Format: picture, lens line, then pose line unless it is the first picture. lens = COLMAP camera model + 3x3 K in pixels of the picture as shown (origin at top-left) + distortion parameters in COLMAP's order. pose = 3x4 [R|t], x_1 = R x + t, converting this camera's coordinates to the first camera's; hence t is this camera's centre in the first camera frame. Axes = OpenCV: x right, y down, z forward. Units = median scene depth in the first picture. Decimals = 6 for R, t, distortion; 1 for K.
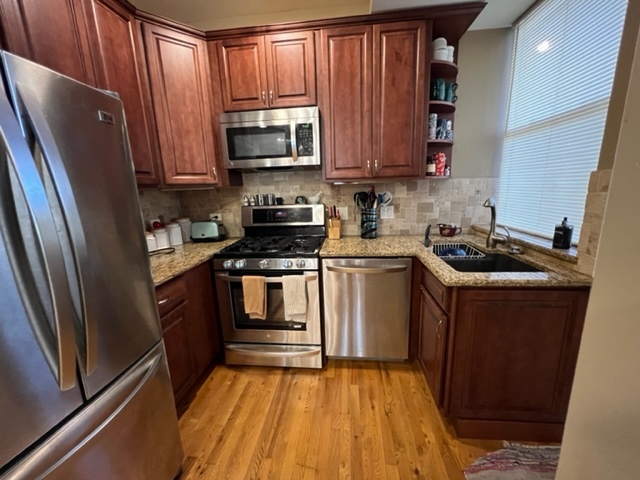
lens RADIAL K [[256.7, 0, 322.3], [0, 256.7, 240.6], [0, 0, 1]] dist [-0.001287, -0.000276]
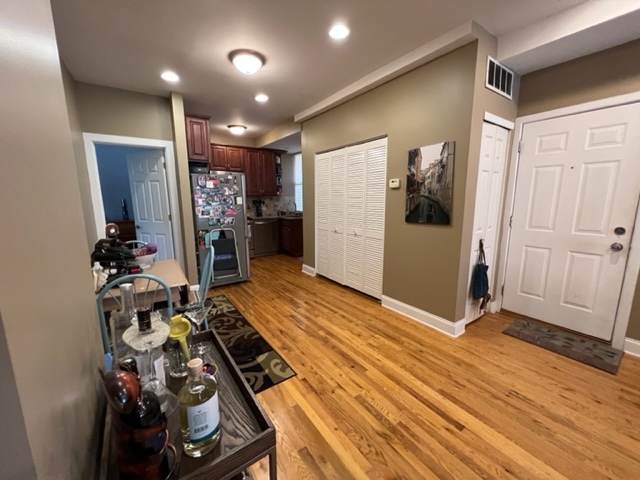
lens RADIAL K [[256.7, 0, 320.2], [0, 256.7, 238.8], [0, 0, 1]] dist [-0.001287, -0.000276]
pose [[0.753104, -0.078105, 0.653249, -1.360221], [0.118382, 0.992809, -0.017774, 0.418746], [-0.647163, 0.090719, 0.756935, -1.782798]]
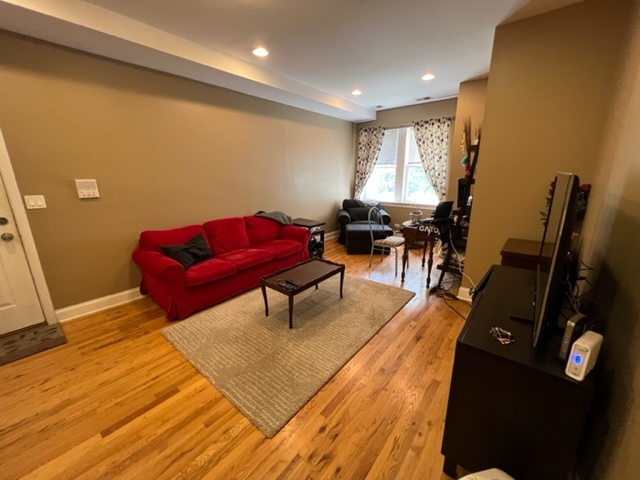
lens RADIAL K [[256.2, 0, 320.5], [0, 256.2, 240.6], [0, 0, 1]] dist [-0.000438, 0.000075]
pose [[-0.831270, -0.096986, 0.547342, -1.446012], [0.150033, 0.908970, 0.388925, 0.345915], [-0.535238, 0.405421, -0.741049, -1.606512]]
